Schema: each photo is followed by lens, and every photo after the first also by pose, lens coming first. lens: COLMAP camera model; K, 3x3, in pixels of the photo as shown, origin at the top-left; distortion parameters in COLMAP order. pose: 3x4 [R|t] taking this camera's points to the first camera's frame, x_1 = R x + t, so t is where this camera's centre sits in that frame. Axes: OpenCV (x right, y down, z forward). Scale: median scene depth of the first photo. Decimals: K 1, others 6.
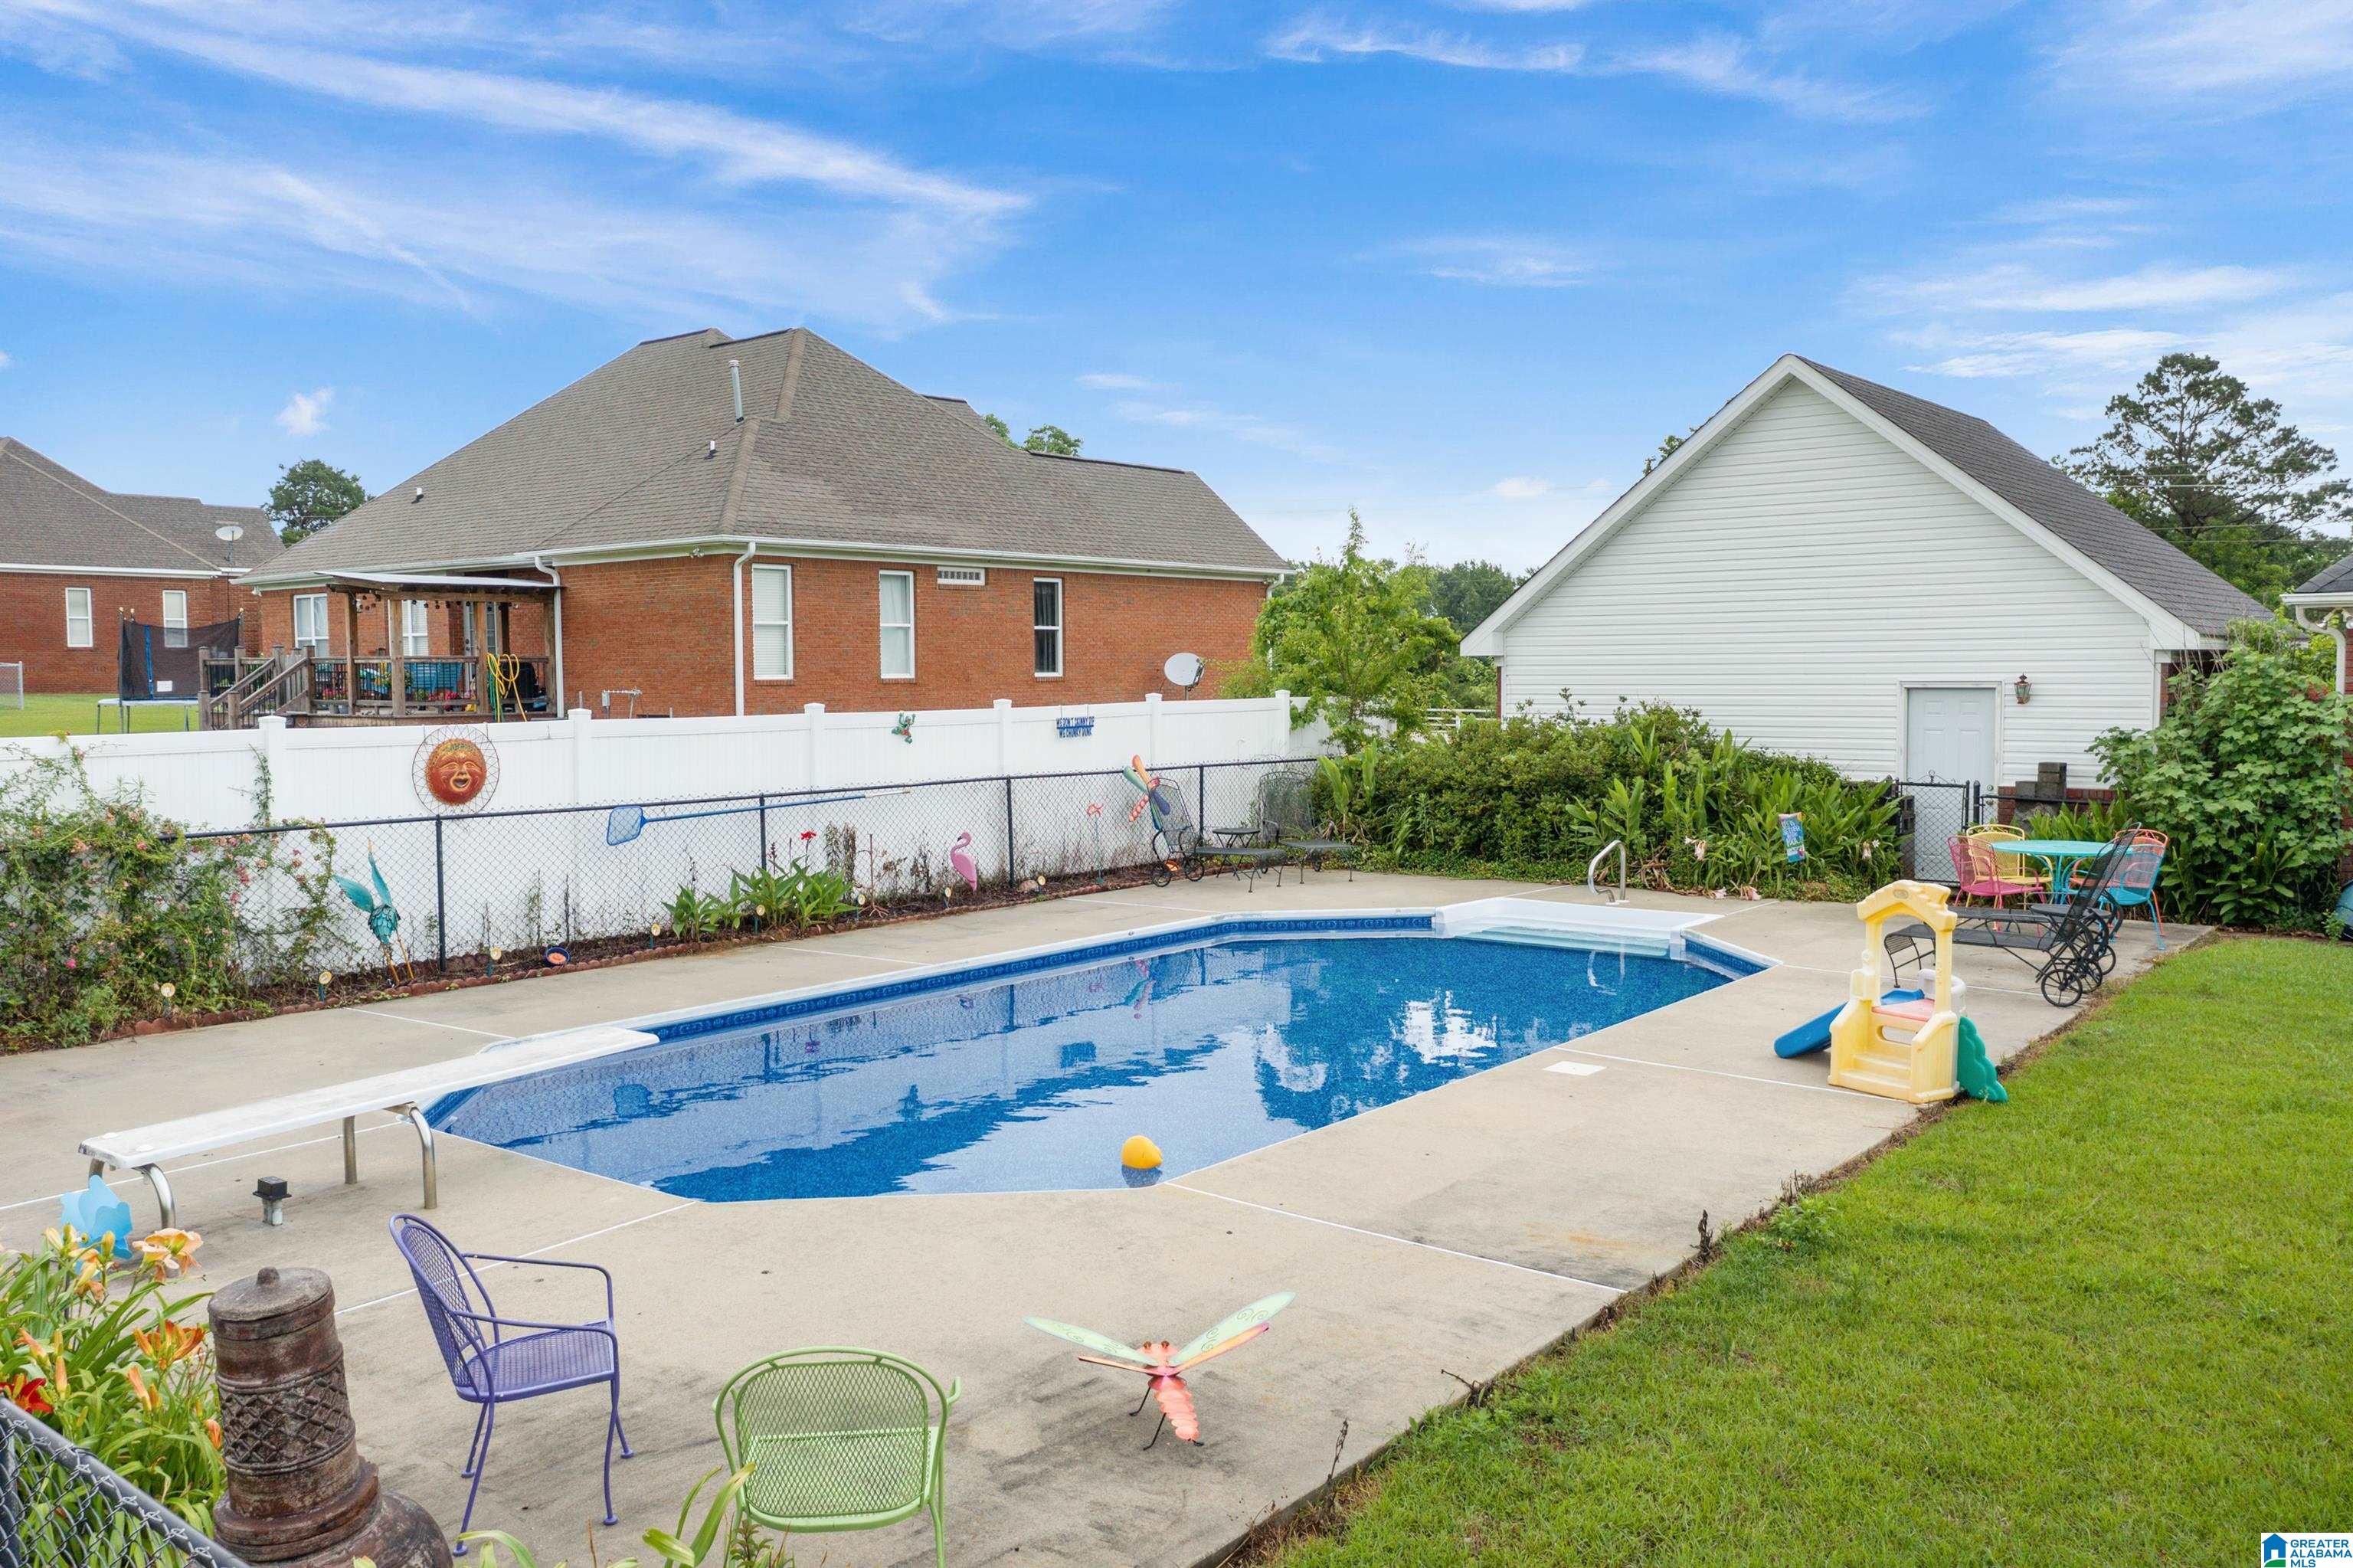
lens RADIAL K [[1880.7, 0, 1164.0], [0, 1880.7, 784.2], [0, 0, 1]] dist [-0.025060, 0.001576]
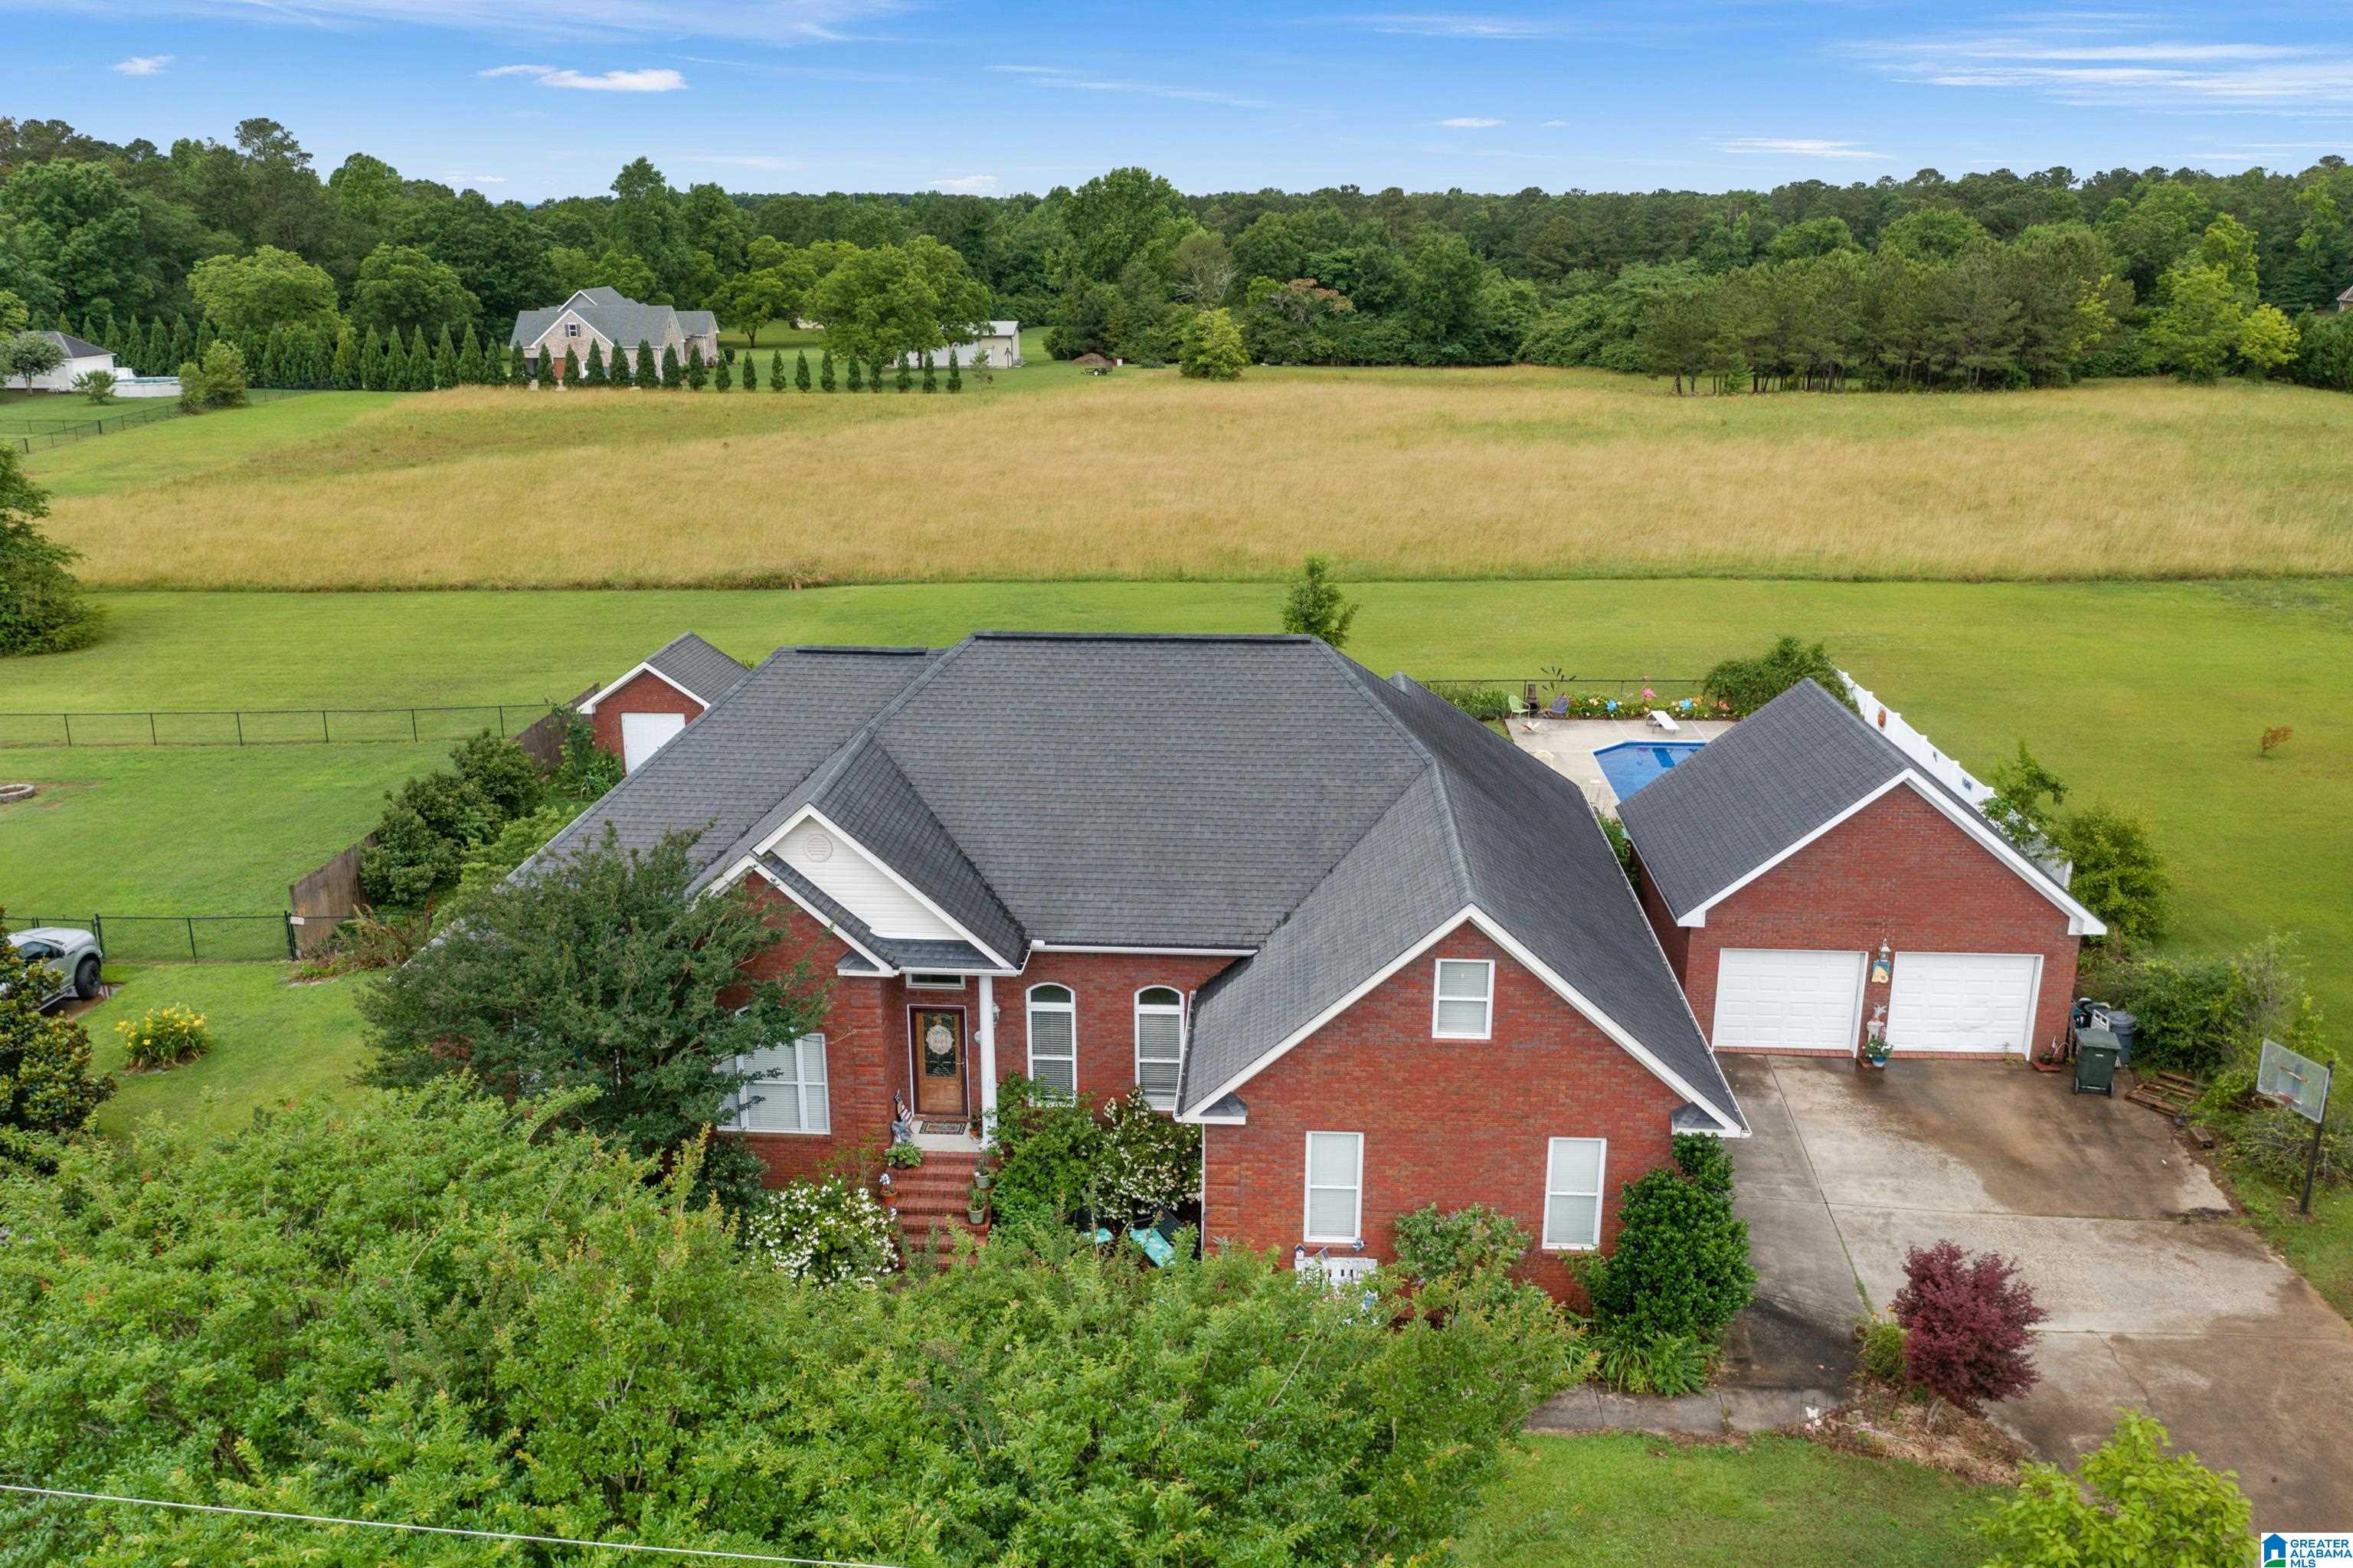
lens RADIAL K [[1921.8, 0, 1189.1], [0, 1921.8, 776.0], [0, 0, 1]] dist [-0.024883, -0.001411]
pose [[-0.821629, 0.184160, -0.539453, 3.178917], [-0.007431, 0.942832, 0.333185, -1.293828], [0.569974, 0.277763, -0.773290, 3.520270]]
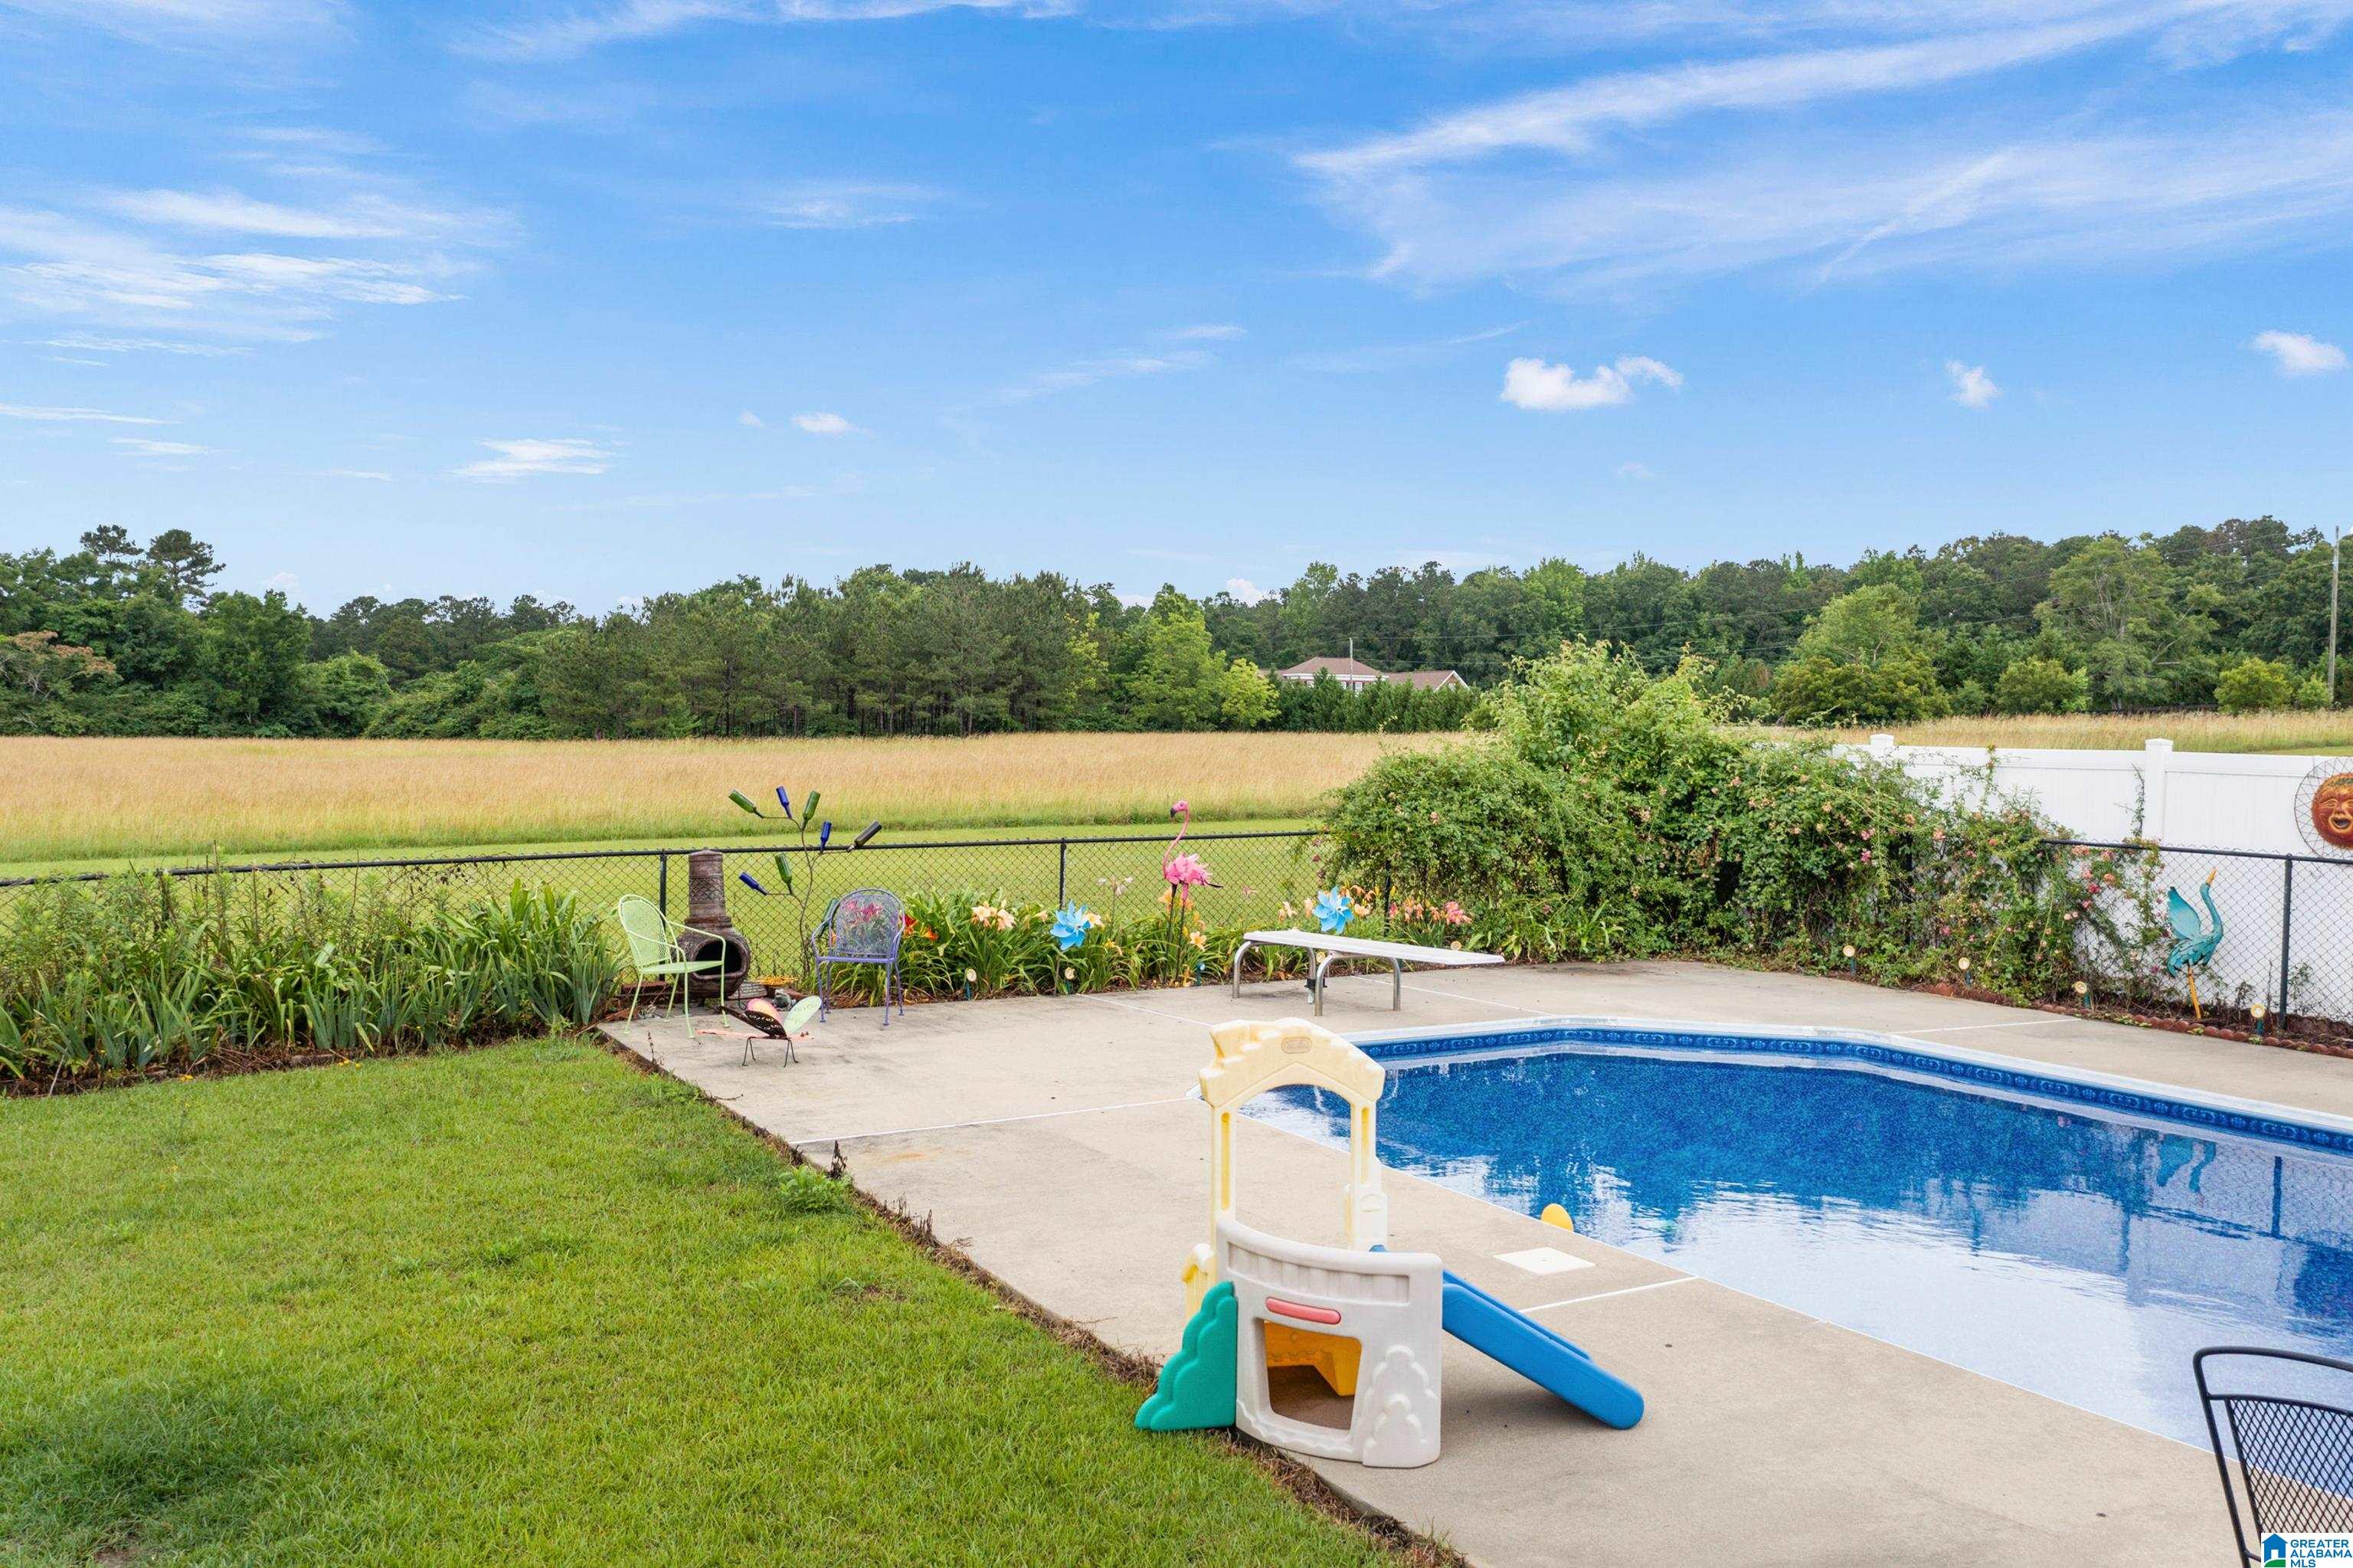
lens RADIAL K [[1938.1, 0, 1176.5], [0, 1938.1, 784.0], [0, 0, 1]] dist [-0.019985, 0.002760]
pose [[-0.383401, 0.046748, -0.922398, 0.729064], [-0.053250, 0.995938, 0.072609, -0.060140], [0.922046, 0.076956, -0.379354, 0.888596]]
